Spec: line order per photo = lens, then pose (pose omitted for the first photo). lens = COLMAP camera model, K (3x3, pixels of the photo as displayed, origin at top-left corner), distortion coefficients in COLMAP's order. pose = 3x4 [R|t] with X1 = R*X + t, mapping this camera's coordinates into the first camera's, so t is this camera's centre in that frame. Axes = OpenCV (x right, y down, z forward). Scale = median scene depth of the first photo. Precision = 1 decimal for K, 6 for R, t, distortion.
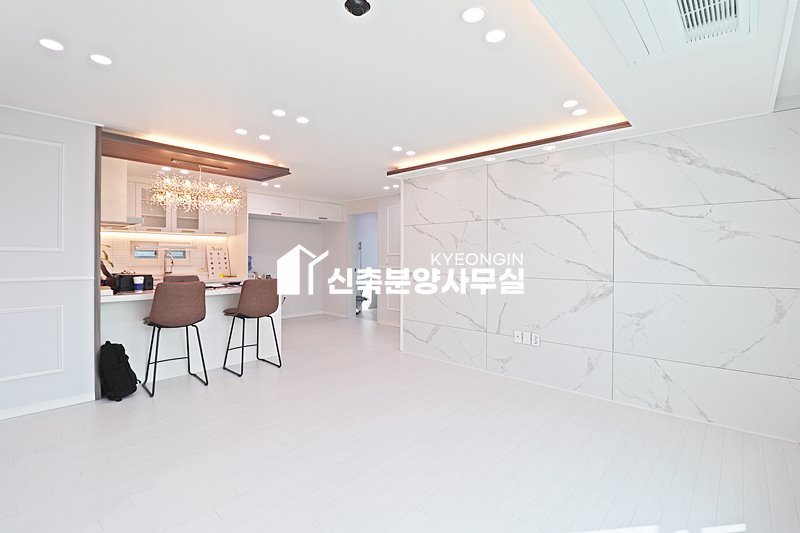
lens RADIAL K [[376.0, 0, 398.7], [0, 376.0, 258.5], [0, 0, 1]] dist [-0.002642, -0.001089]
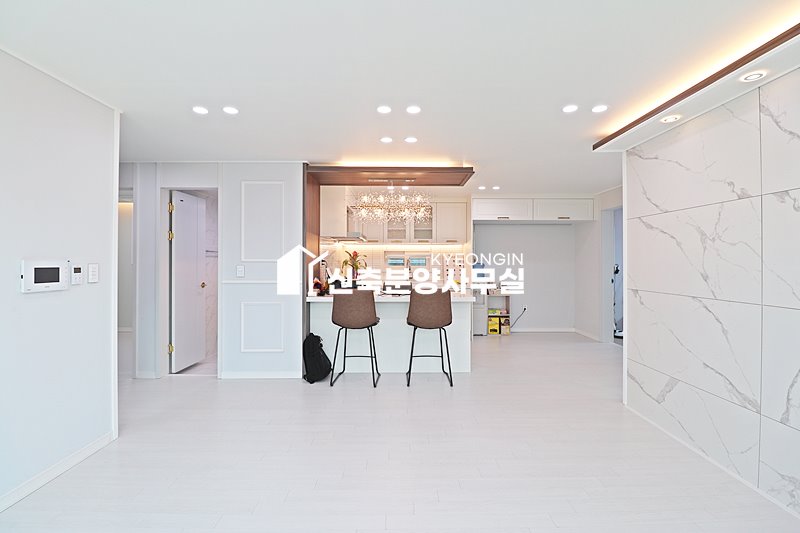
lens RADIAL K [[369.7, 0, 399.8], [0, 369.7, 260.4], [0, 0, 1]] dist [0.001196, -0.013092]
pose [[0.680609, -0.005865, -0.732624, 0.233725], [-0.001202, 0.999958, -0.009121, -0.007402], [0.732646, 0.007089, 0.680573, 0.266260]]
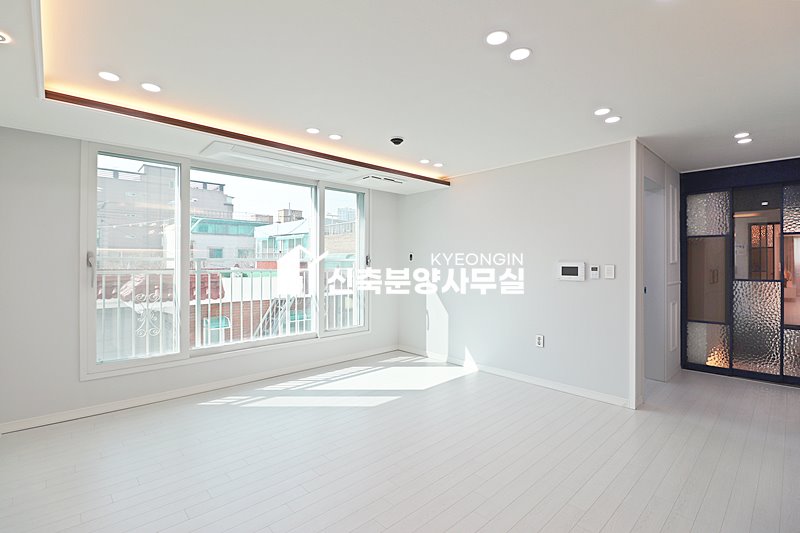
lens RADIAL K [[369.8, 0, 400.0], [0, 369.8, 266.5], [0, 0, 1]] dist [0.000132, -0.000162]
pose [[-0.996931, -0.004007, 0.078185, -0.100685], [-0.002762, 0.999868, 0.016026, -0.014470], [-0.078239, 0.015761, -0.996810, 1.063608]]
